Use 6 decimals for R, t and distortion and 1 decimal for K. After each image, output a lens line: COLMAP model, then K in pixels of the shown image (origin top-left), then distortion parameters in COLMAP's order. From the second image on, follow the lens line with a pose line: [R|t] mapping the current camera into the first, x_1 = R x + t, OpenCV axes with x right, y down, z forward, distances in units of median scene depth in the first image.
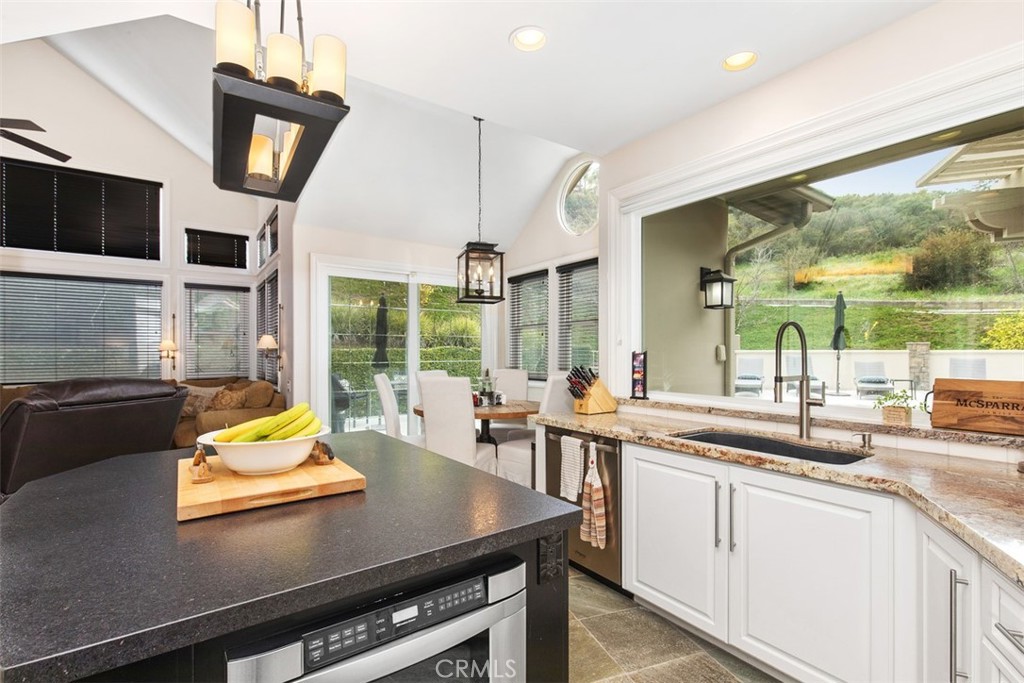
lens RADIAL K [[460.1, 0, 507.6], [0, 460.1, 346.3], [0, 0, 1]] dist [-0.001609, 0.000503]
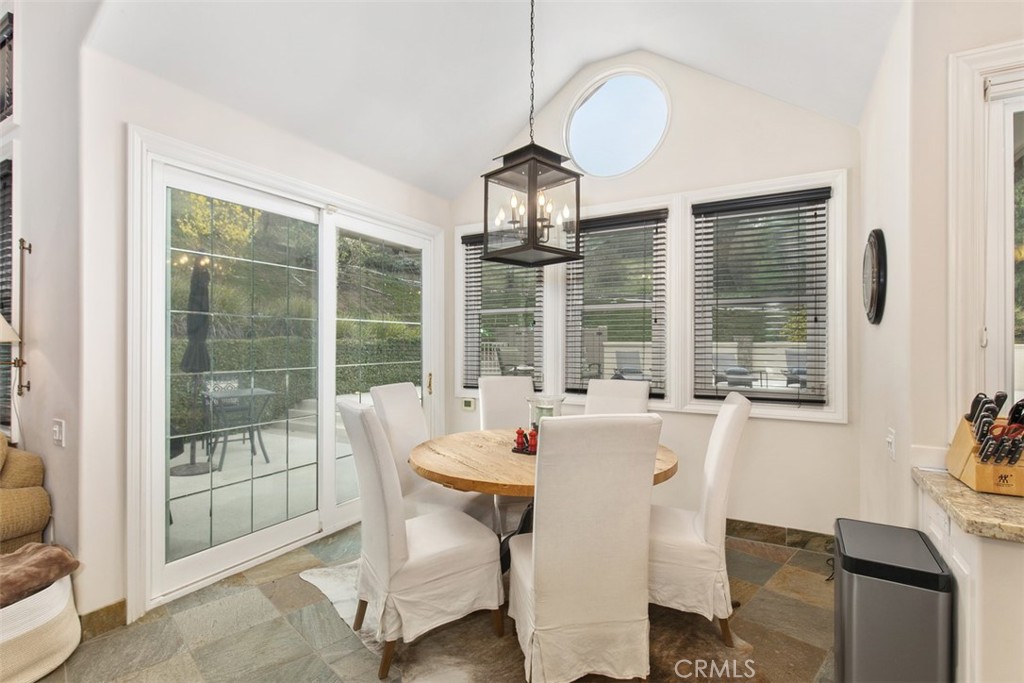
lens RADIAL K [[471.3, 0, 512.0], [0, 471.3, 341.5], [0, 0, 1]] dist [-0.053654, 0.000049]
pose [[0.906748, -0.005263, 0.421640, -0.309706], [0.001459, 0.999955, 0.009342, -0.009358], [-0.421670, -0.007855, 0.906715, 0.524128]]
